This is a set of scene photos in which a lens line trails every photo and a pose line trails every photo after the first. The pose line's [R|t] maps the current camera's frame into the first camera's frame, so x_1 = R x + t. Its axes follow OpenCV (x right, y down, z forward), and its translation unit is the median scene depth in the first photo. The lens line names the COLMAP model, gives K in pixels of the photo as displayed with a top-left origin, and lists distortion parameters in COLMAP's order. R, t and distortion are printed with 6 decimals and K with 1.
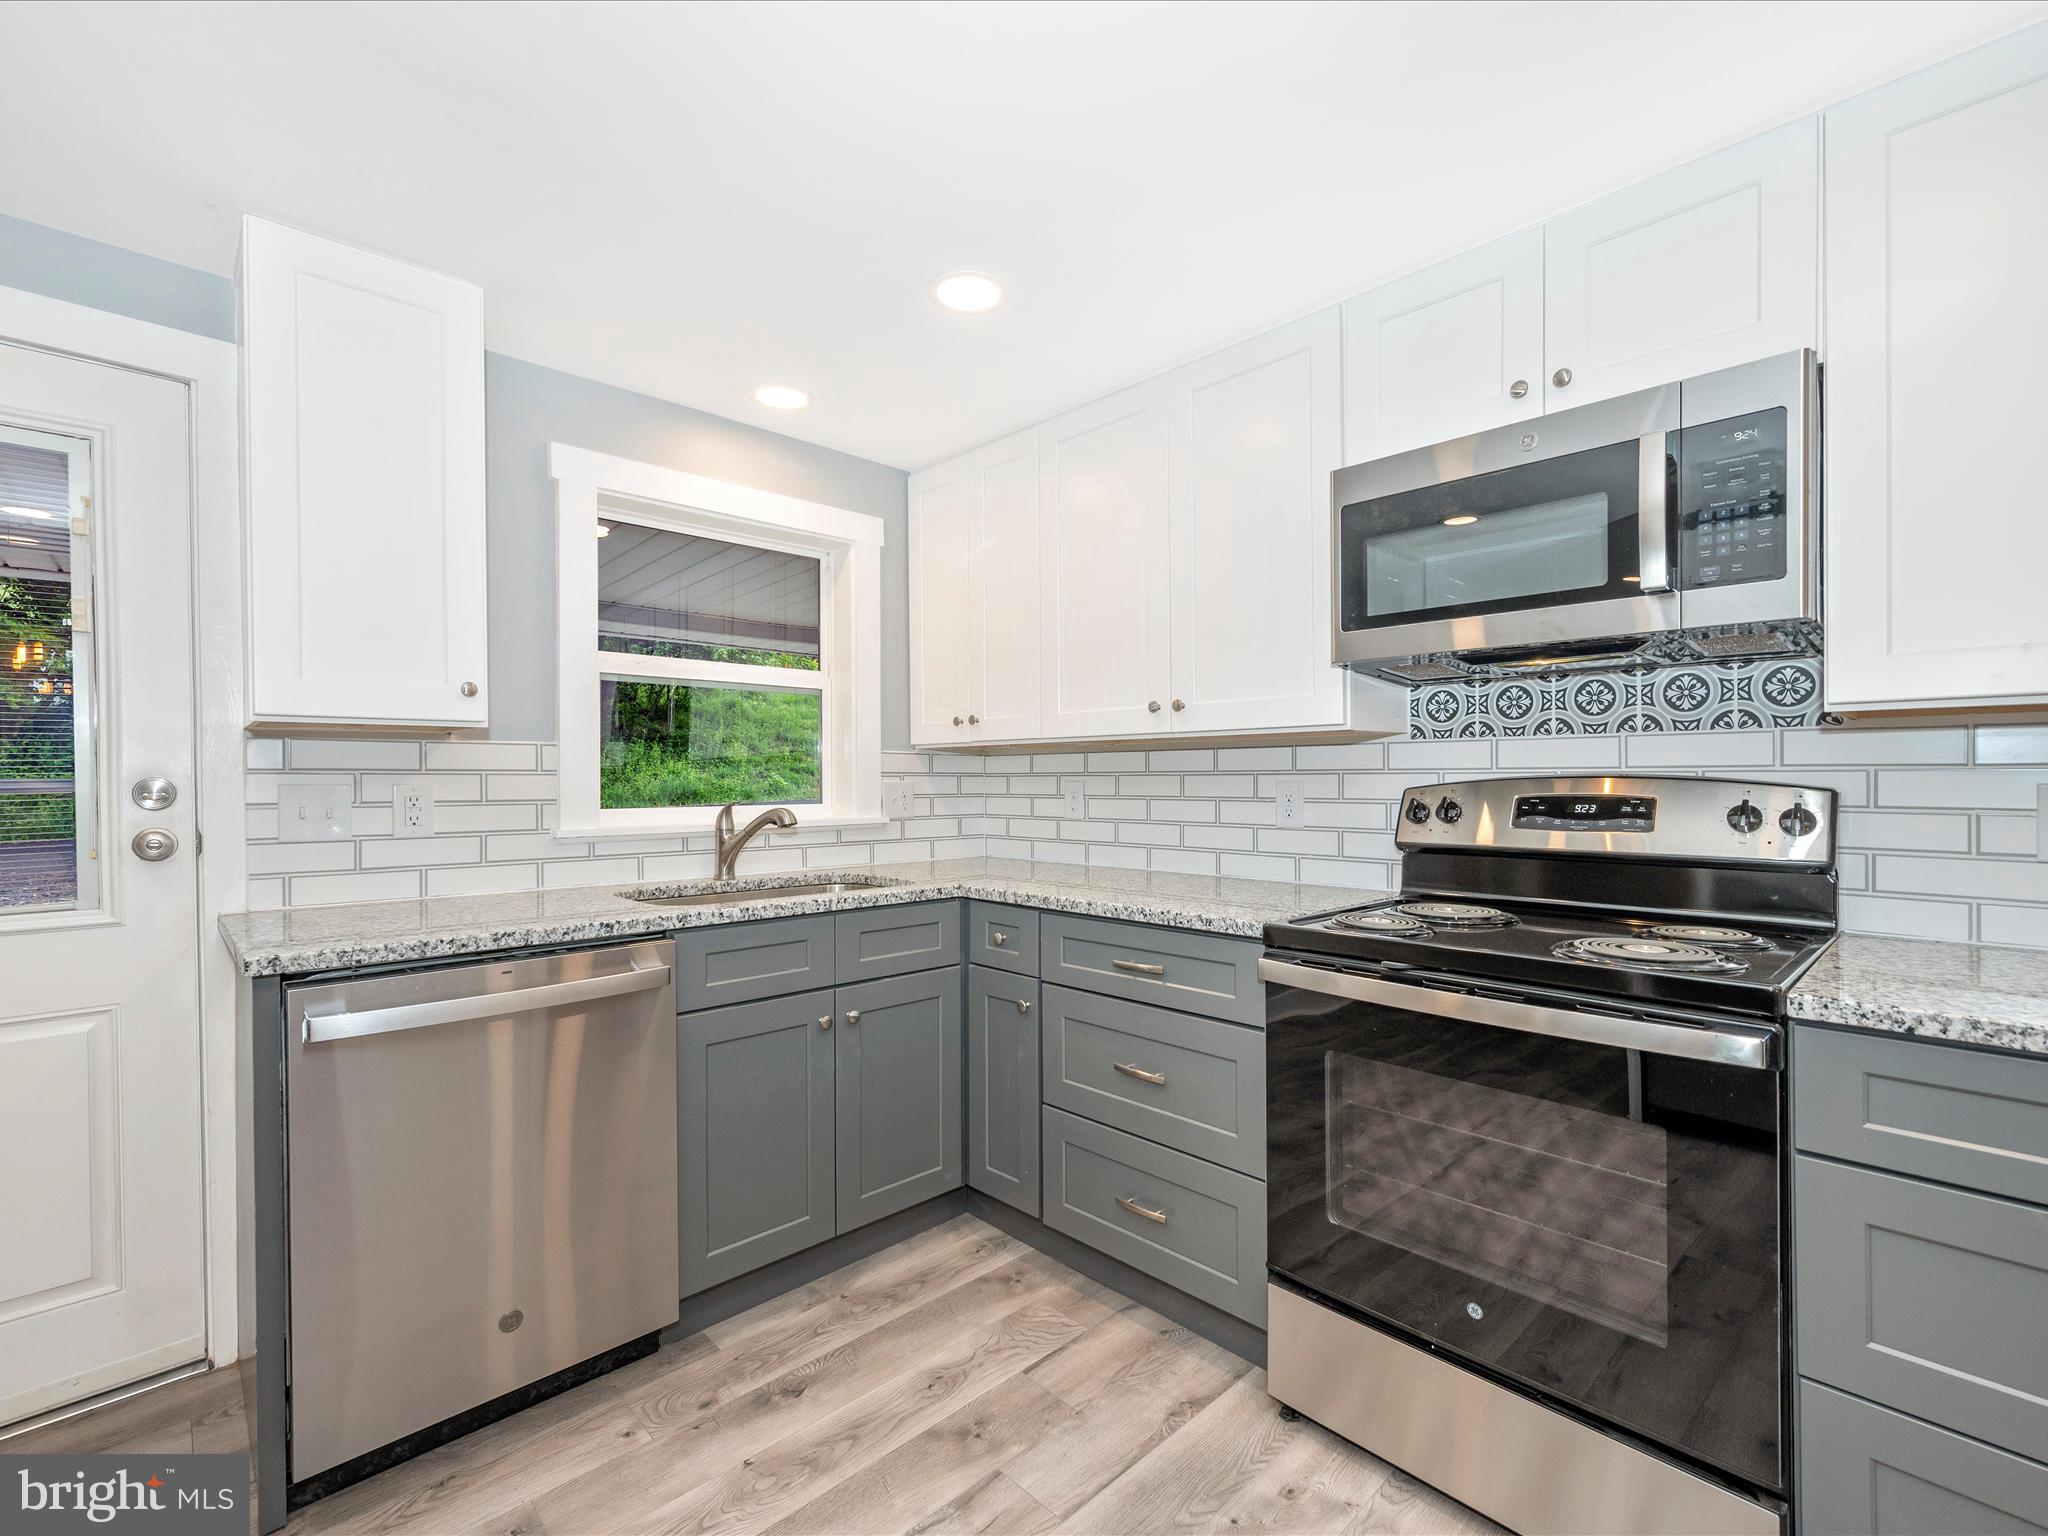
lens RADIAL K [[914.1, 0, 1017.2], [0, 914.1, 784.6], [0, 0, 1]] dist [0.000794, 0.000316]
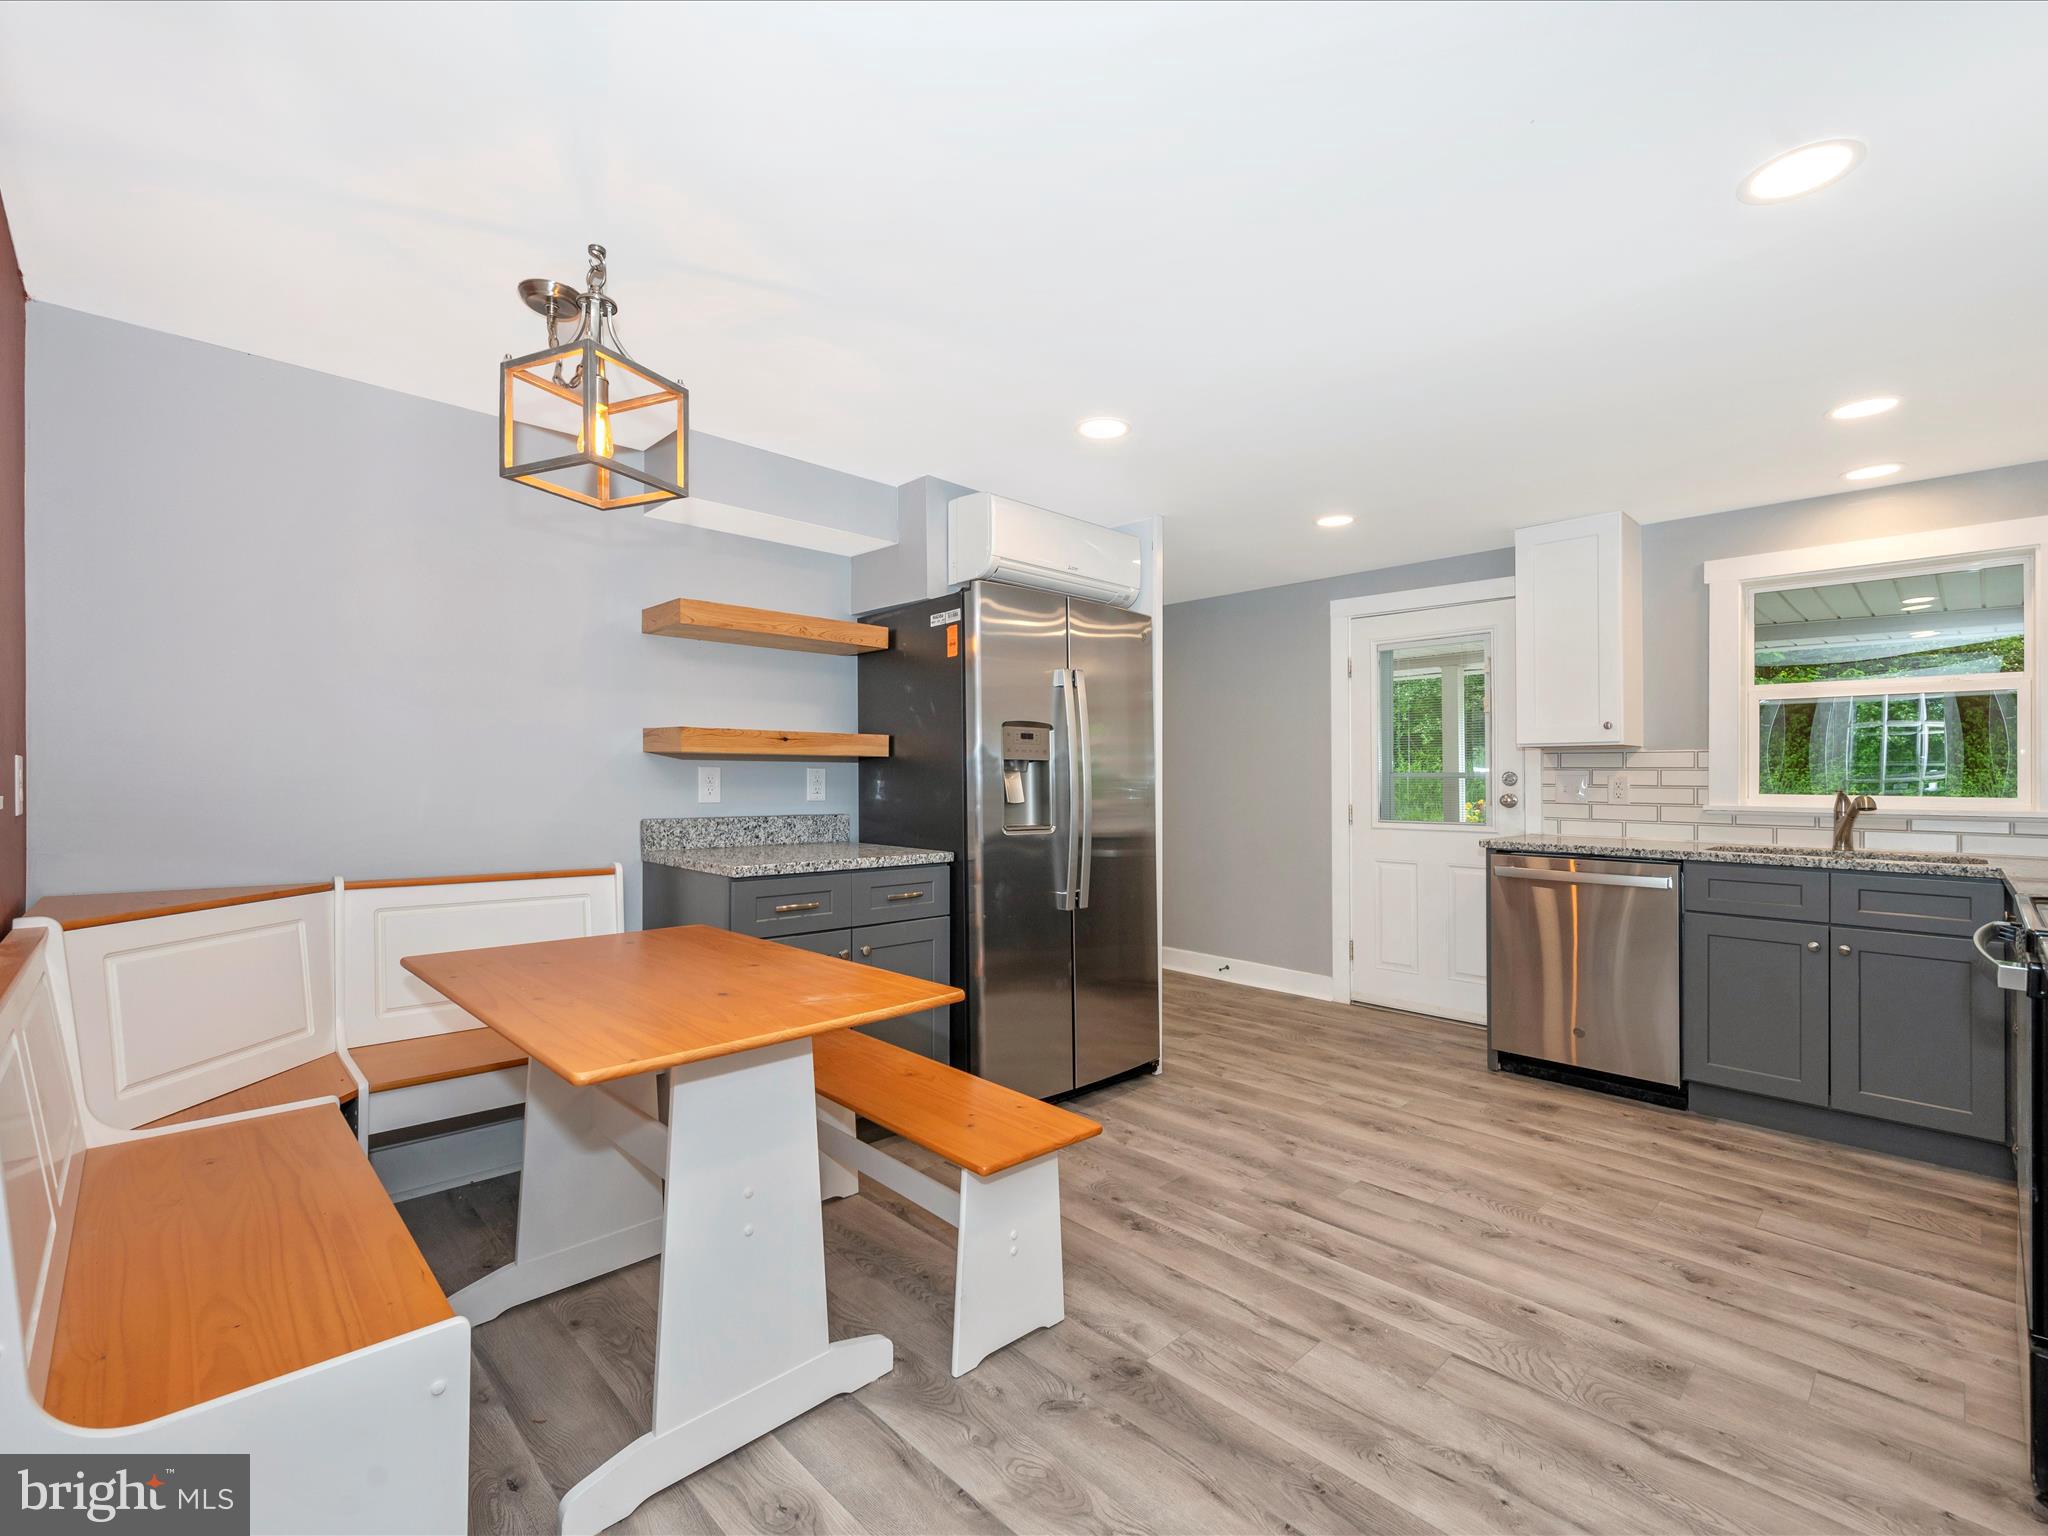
lens RADIAL K [[914.1, 0, 1019.8], [0, 914.1, 764.0], [0, 0, 1]] dist [0.000794, 0.000316]
pose [[0.006615, -0.013316, -0.999889, 1.278546], [-0.014989, 0.999798, -0.013414, 0.020477], [0.999866, 0.015076, 0.006414, -0.246168]]
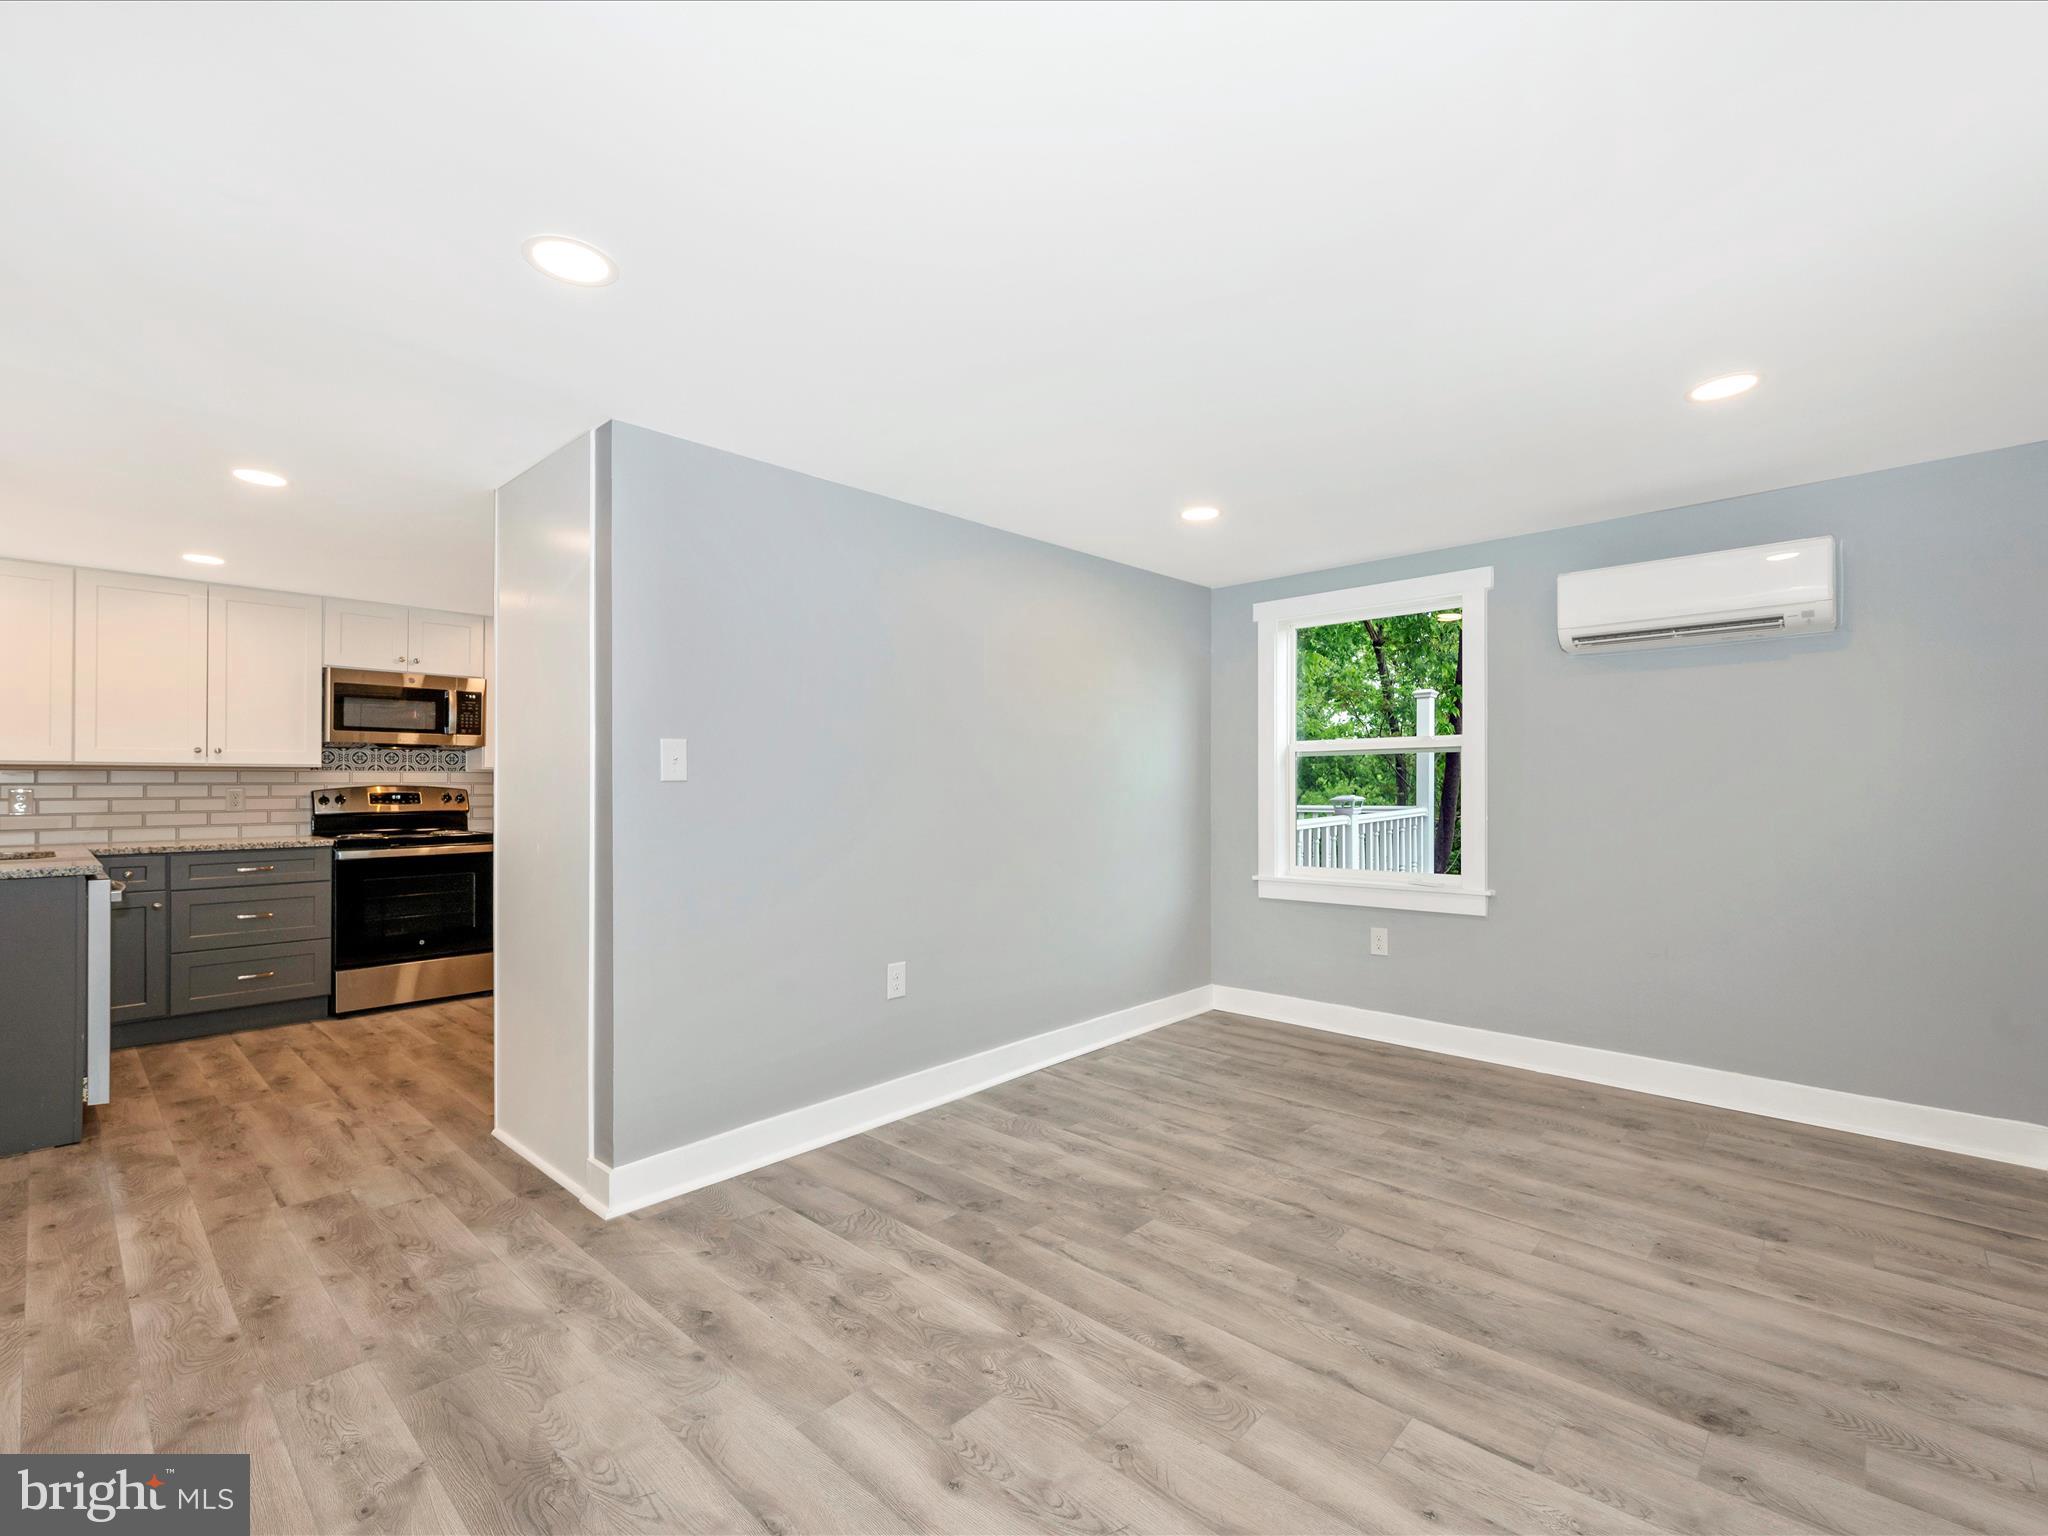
lens RADIAL K [[914.1, 0, 1036.3], [0, 914.1, 766.3], [0, 0, 1]] dist [0.000794, 0.000316]
pose [[-0.067998, 0.024571, 0.997383, -2.334684], [0.007884, 0.999679, -0.024090, 0.013822], [-0.997654, 0.006226, -0.068170, -0.802492]]
